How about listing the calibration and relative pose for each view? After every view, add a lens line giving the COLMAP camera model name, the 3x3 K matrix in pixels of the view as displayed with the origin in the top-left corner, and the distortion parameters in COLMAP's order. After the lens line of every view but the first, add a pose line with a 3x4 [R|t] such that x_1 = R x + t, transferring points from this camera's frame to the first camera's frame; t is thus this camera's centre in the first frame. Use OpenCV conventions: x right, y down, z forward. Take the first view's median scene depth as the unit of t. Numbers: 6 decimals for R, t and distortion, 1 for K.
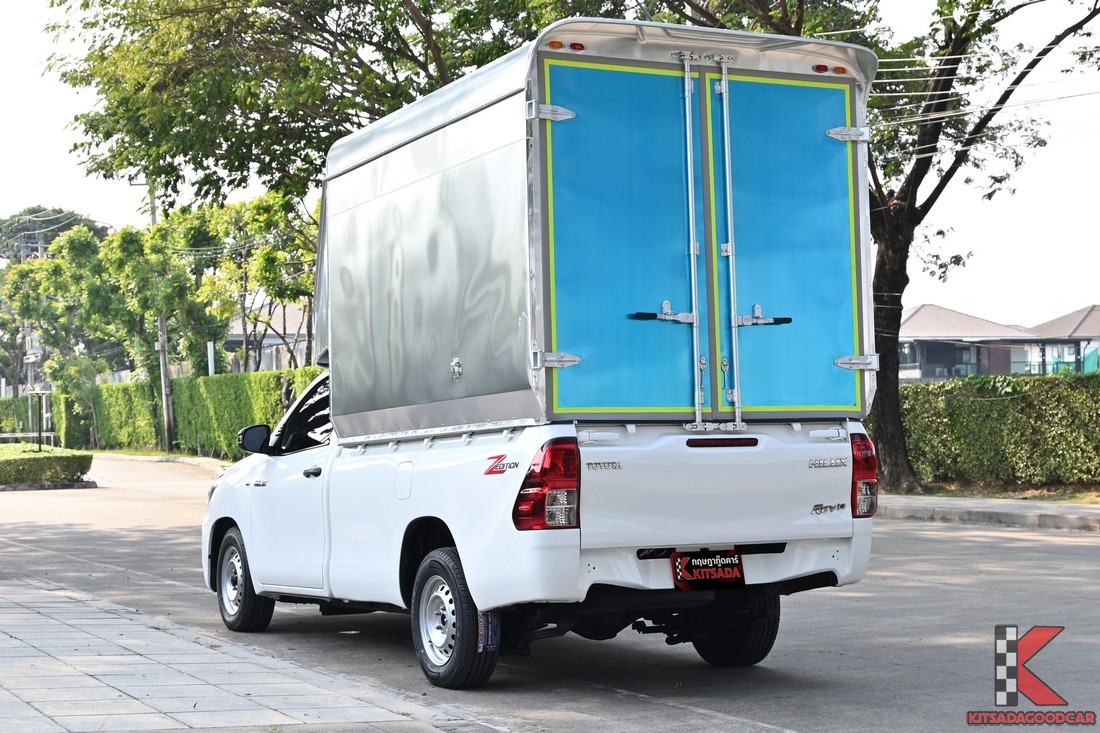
lens RADIAL K [[1859.8, 0, 550.2], [0, 1859.8, 366.7], [0, 0, 1]] dist [-0.049295, 0.000000]
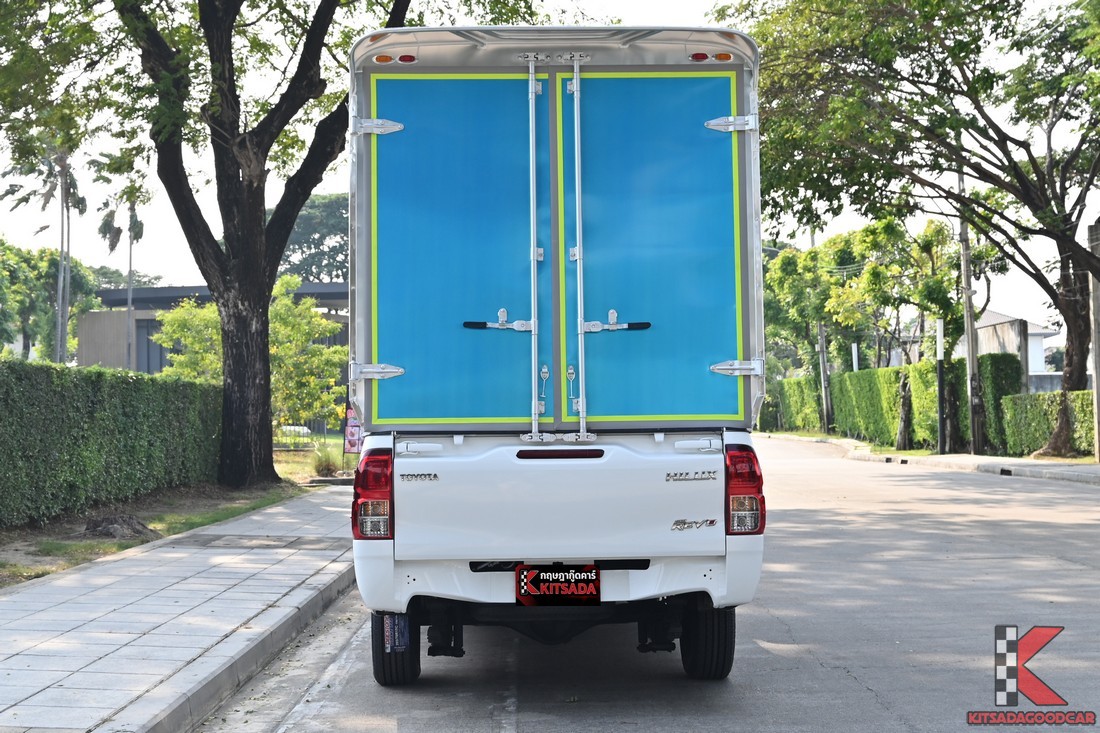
lens RADIAL K [[1494.9, 0, 549.7], [0, 1494.9, 368.3], [0, 0, 1]] dist [0.004282, 0.000000]
pose [[0.908987, -0.013742, -0.416597, 0.400451], [0.015214, 0.999884, 0.000213, -0.003887], [0.416546, -0.006532, 0.909091, 0.283482]]
